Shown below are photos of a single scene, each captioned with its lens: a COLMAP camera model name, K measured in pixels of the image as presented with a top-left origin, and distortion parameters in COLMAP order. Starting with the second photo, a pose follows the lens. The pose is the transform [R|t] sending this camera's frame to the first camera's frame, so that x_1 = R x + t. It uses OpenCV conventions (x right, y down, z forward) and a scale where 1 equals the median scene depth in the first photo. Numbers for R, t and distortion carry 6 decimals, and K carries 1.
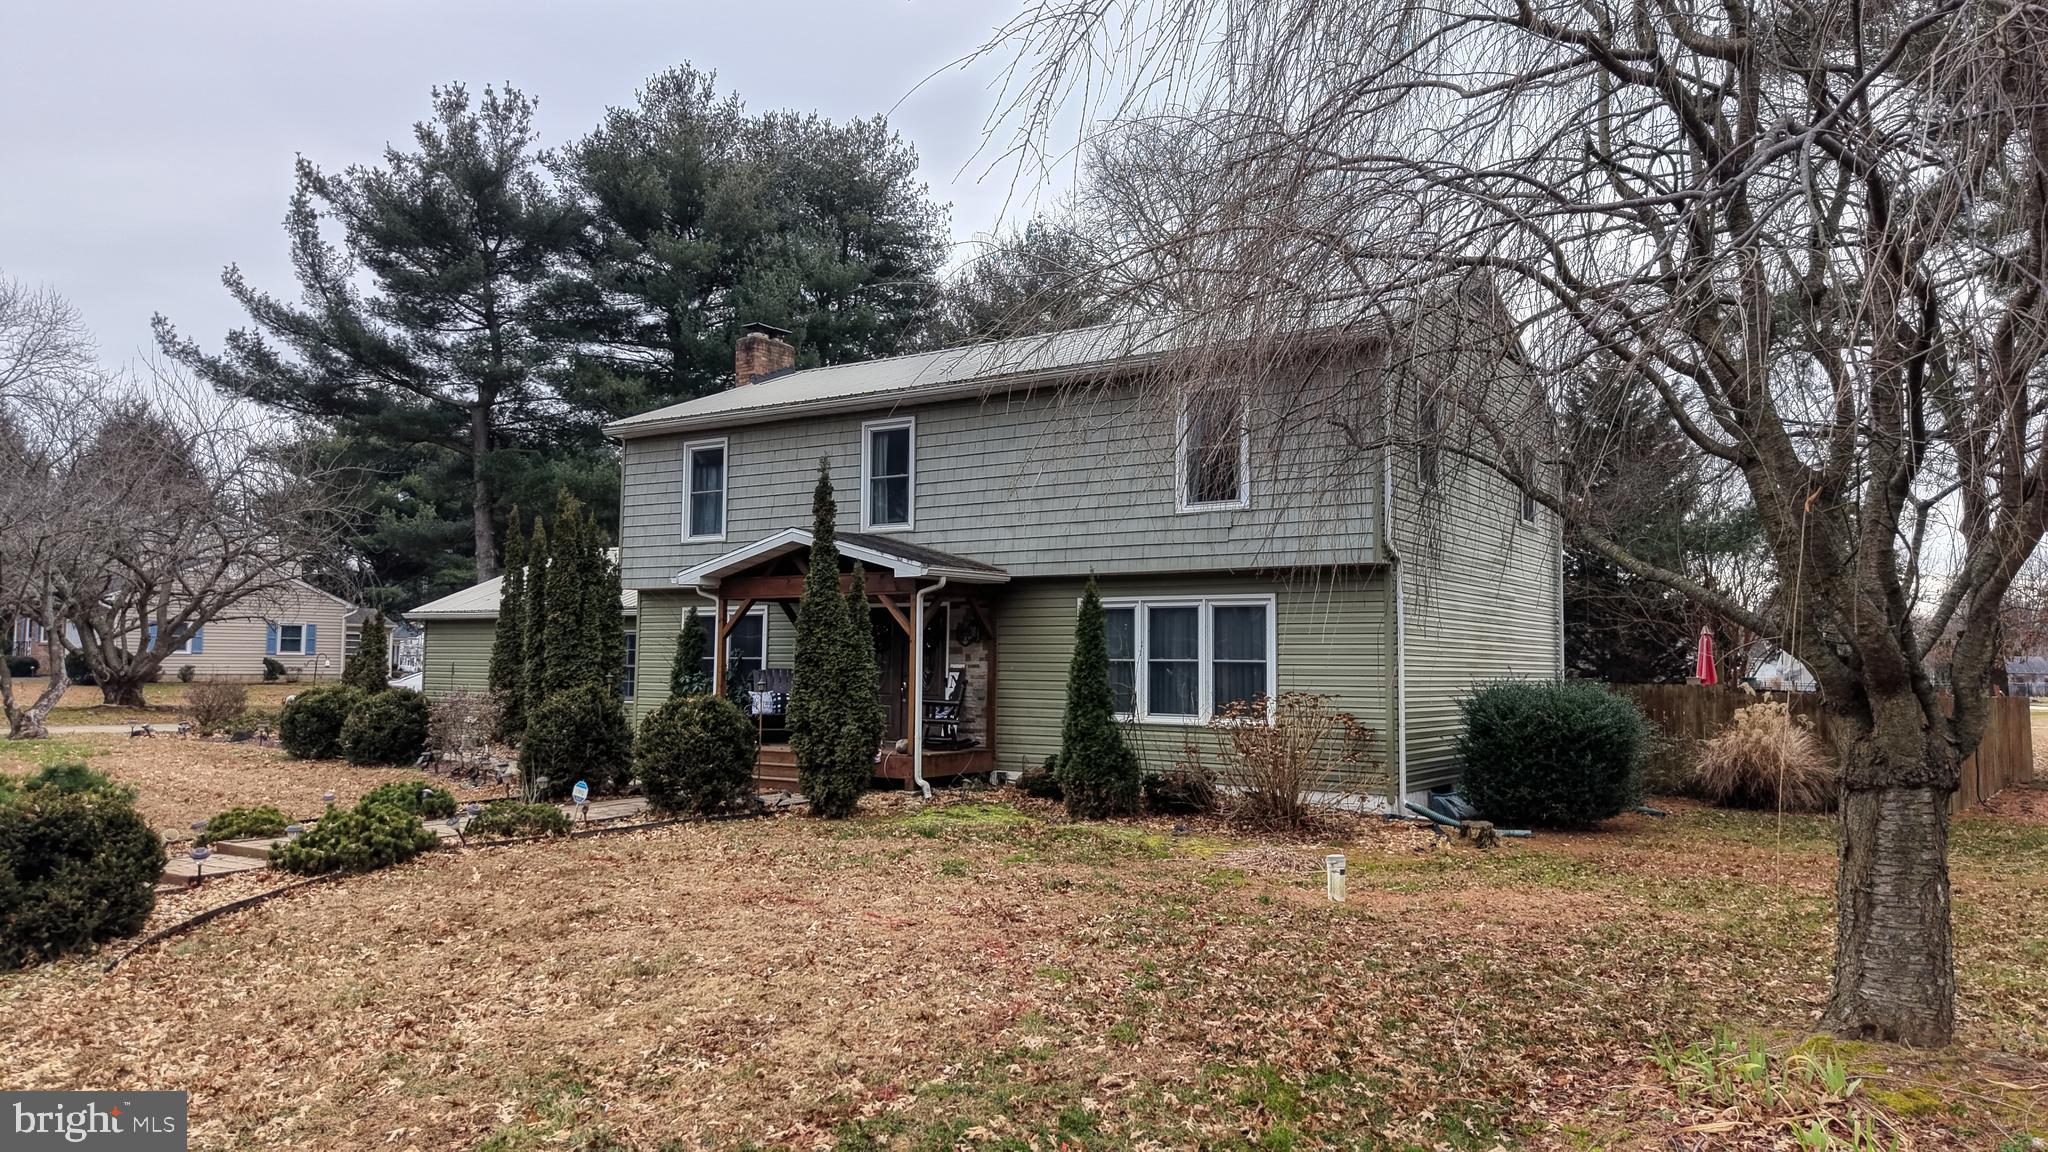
lens RADIAL K [[1367.2, 0, 1019.5], [0, 1367.2, 573.5], [0, 0, 1]] dist [0.041268, -0.050274]
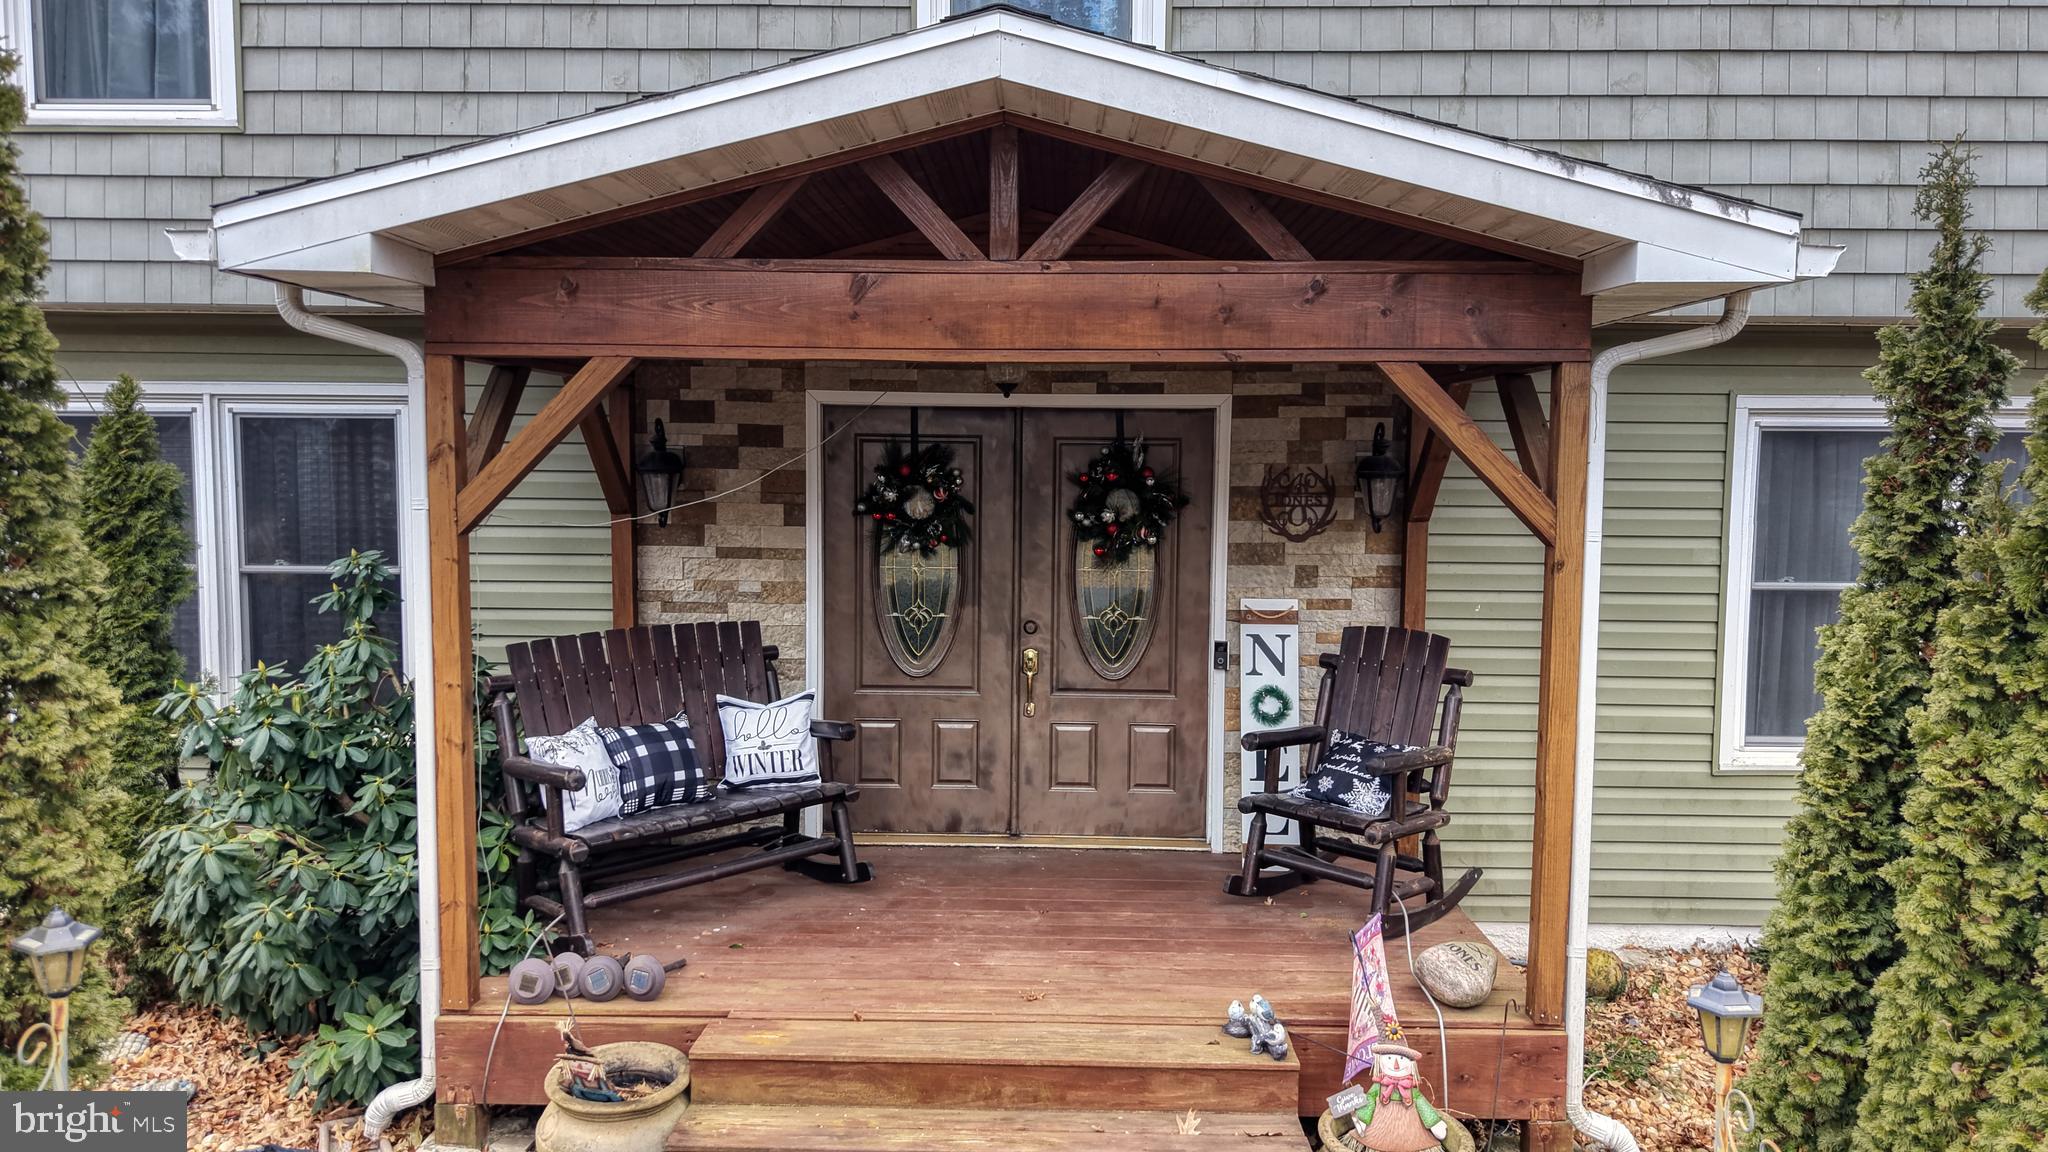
lens RADIAL K [[1367.2, 0, 1022.6], [0, 1367.2, 585.3], [0, 0, 1]] dist [0.041268, -0.050274]
pose [[0.839831, -0.048868, 0.540644, -0.268900], [-0.036522, 0.988597, 0.146091, 0.020554], [-0.541618, -0.142437, 0.828470, 0.797363]]
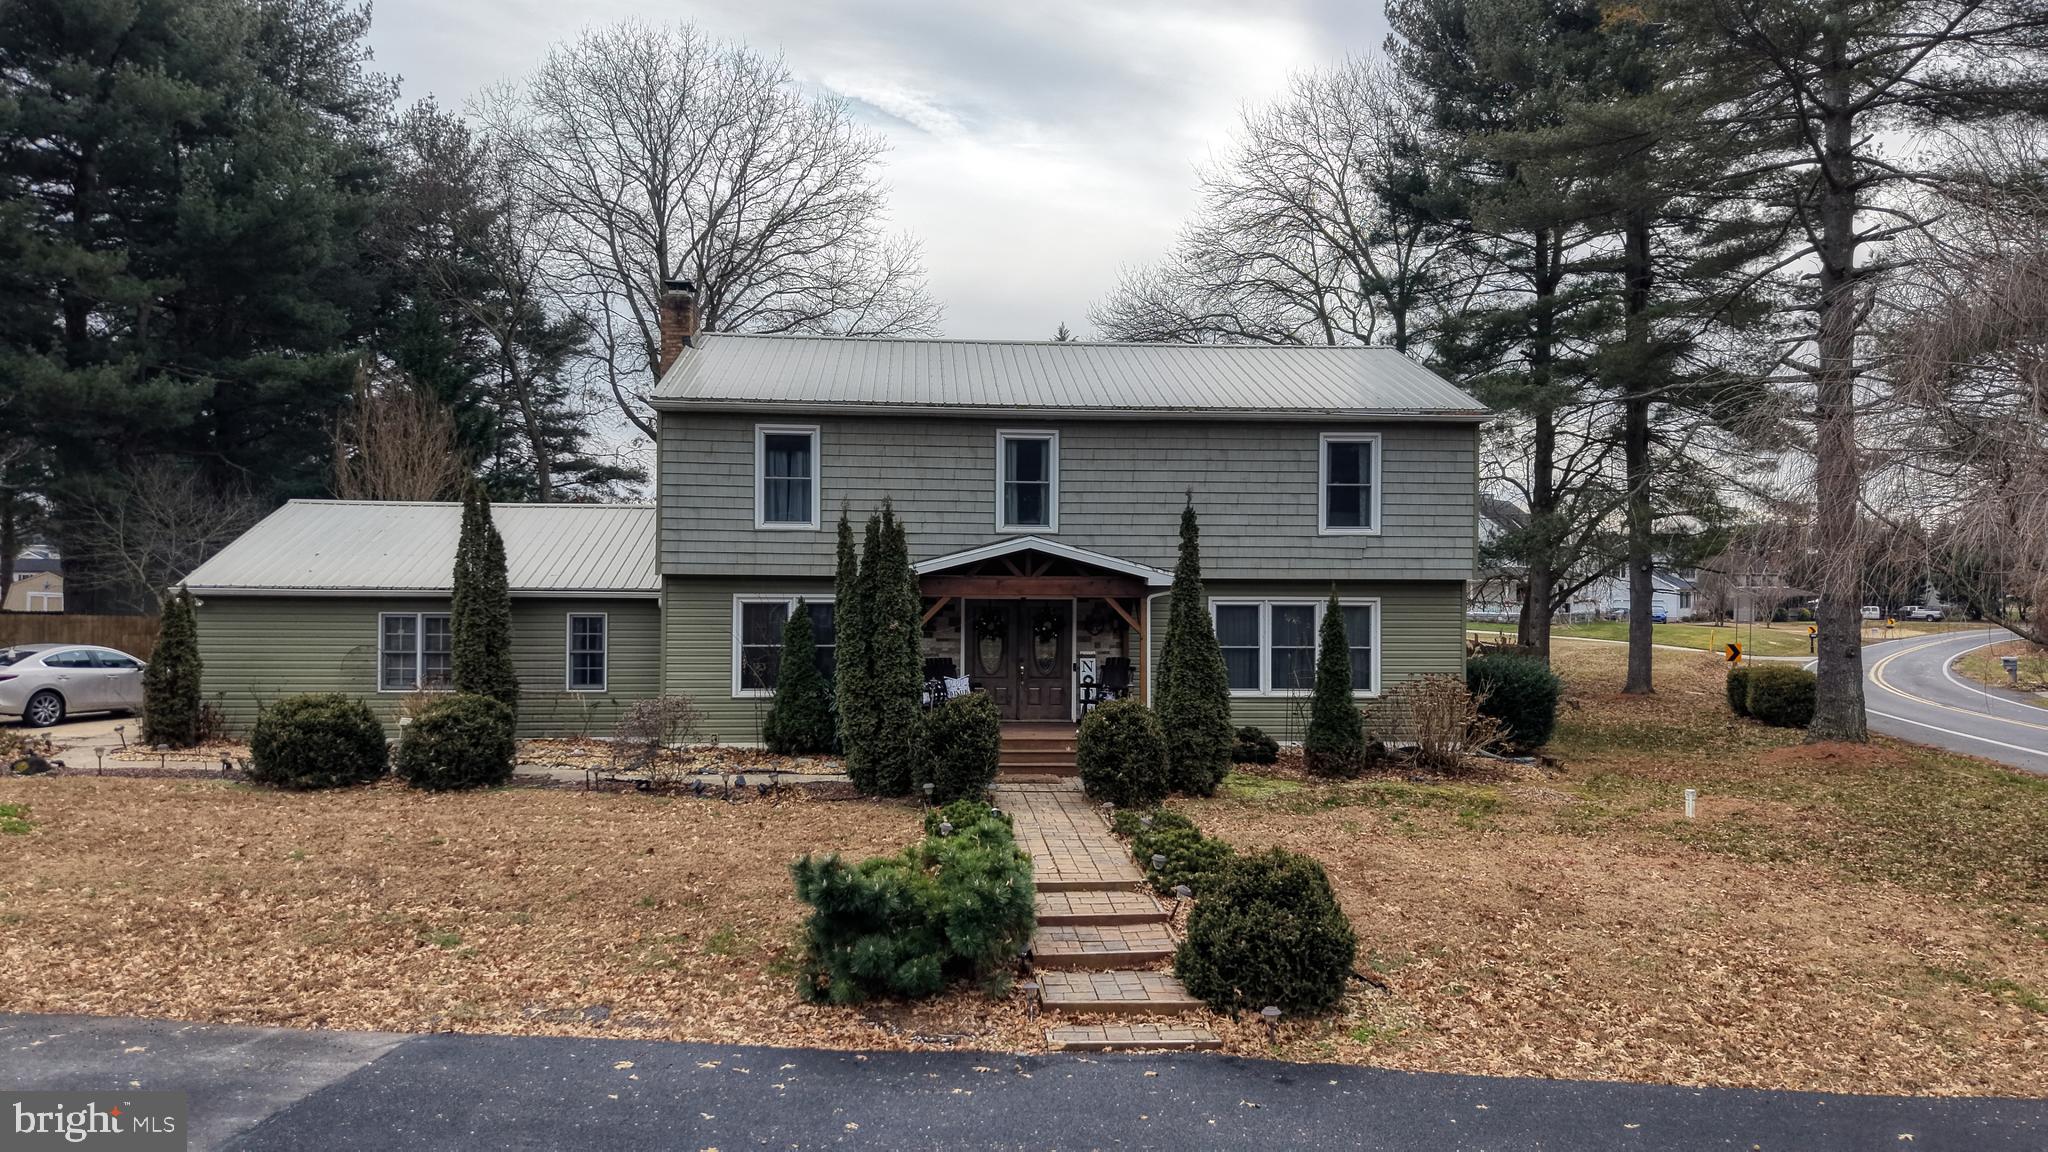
lens RADIAL K [[1367.2, 0, 1028.4], [0, 1367.2, 582.8], [0, 0, 1]] dist [0.041268, -0.050274]
pose [[0.782029, -0.003328, 0.623233, -0.824232], [-0.039362, 0.997726, 0.054718, -0.053282], [-0.621998, -0.067323, 0.780120, 0.144085]]
